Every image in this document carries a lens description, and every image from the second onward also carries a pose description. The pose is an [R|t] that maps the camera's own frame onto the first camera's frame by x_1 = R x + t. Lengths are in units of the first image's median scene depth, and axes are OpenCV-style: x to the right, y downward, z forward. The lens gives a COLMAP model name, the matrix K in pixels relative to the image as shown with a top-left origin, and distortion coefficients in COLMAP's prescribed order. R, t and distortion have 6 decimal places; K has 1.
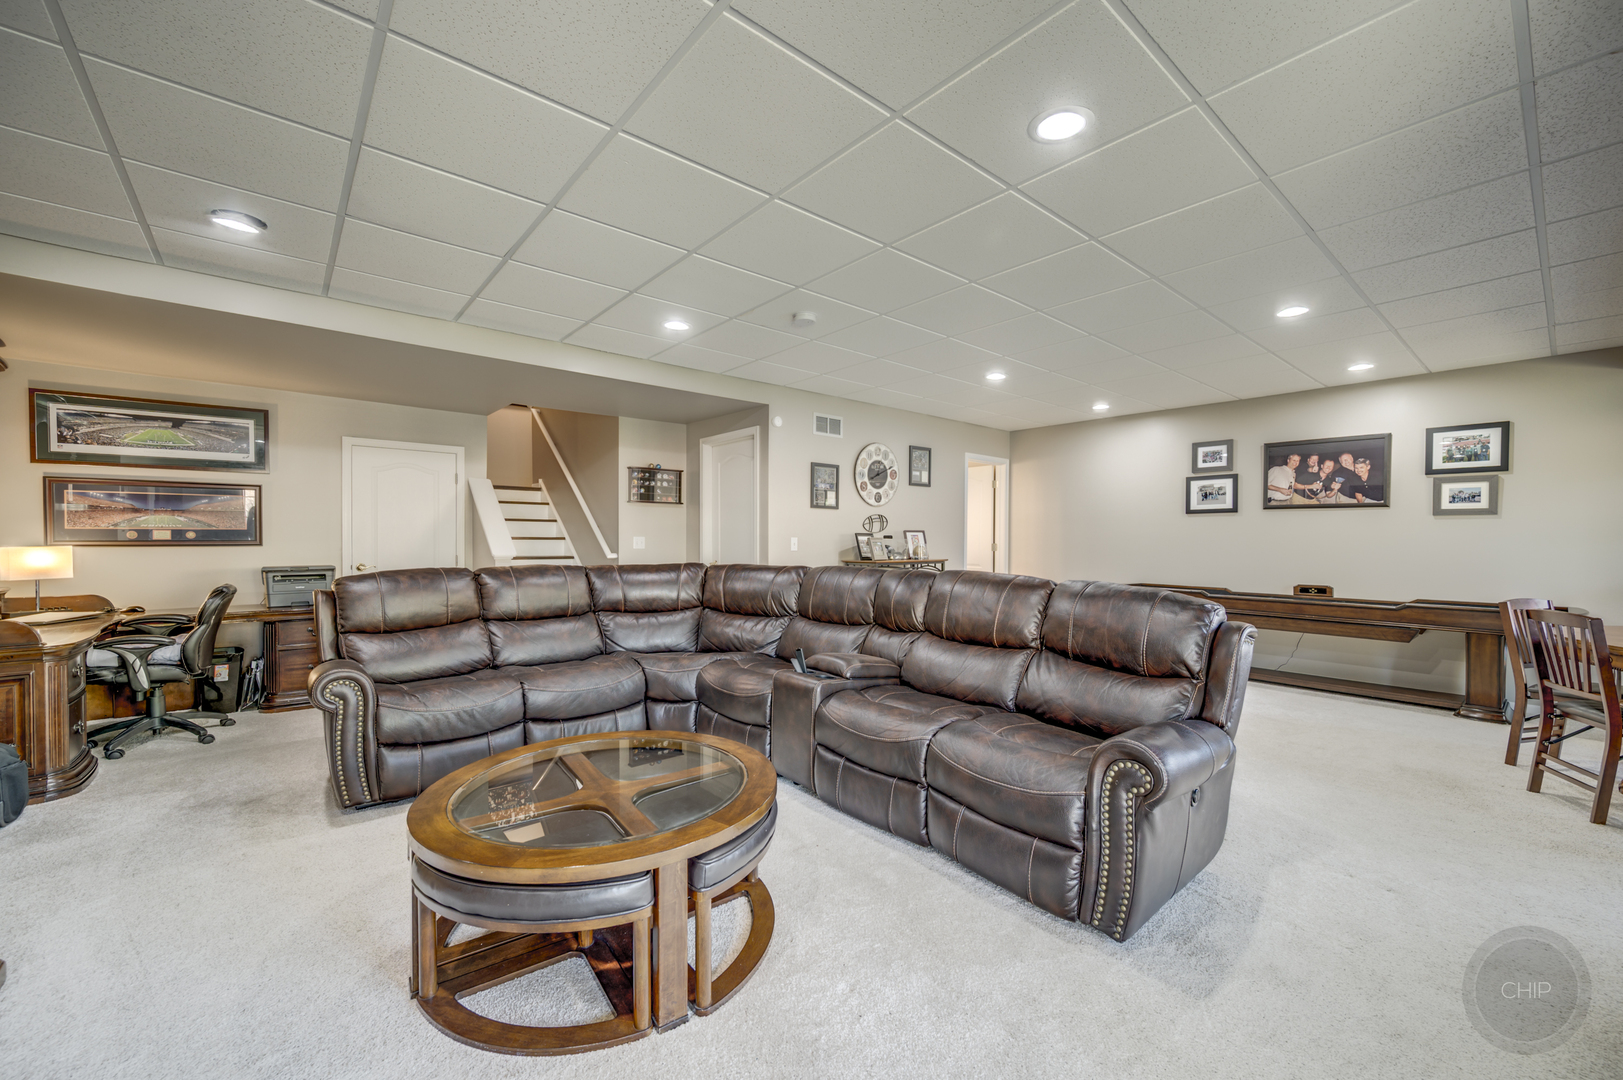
lens RADIAL K [[649.9, 0, 811.8], [0, 649.9, 549.0], [0, 0, 1]] dist [0.002776, -0.000613]
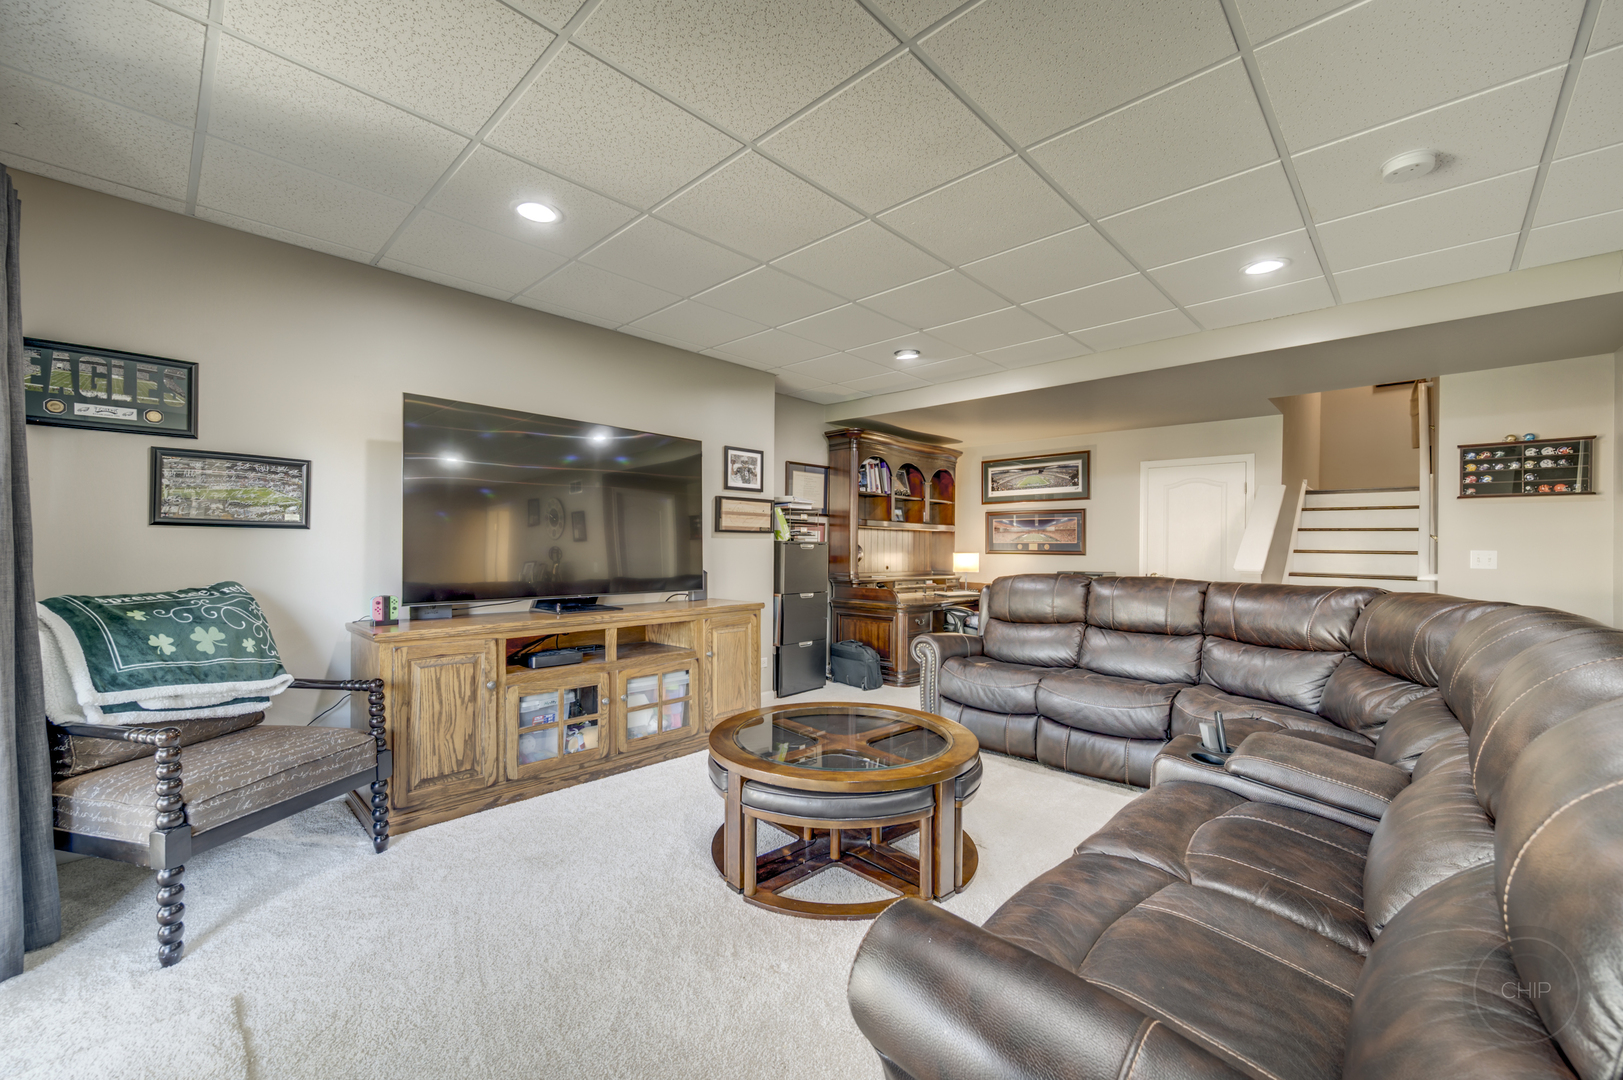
lens RADIAL K [[649.9, 0, 813.4], [0, 649.9, 539.1], [0, 0, 1]] dist [0.002776, -0.000613]
pose [[0.095194, -0.012654, -0.995378, 0.560906], [-0.025925, 0.999549, -0.015187, -0.004325], [0.995121, 0.027251, 0.094823, 0.467882]]
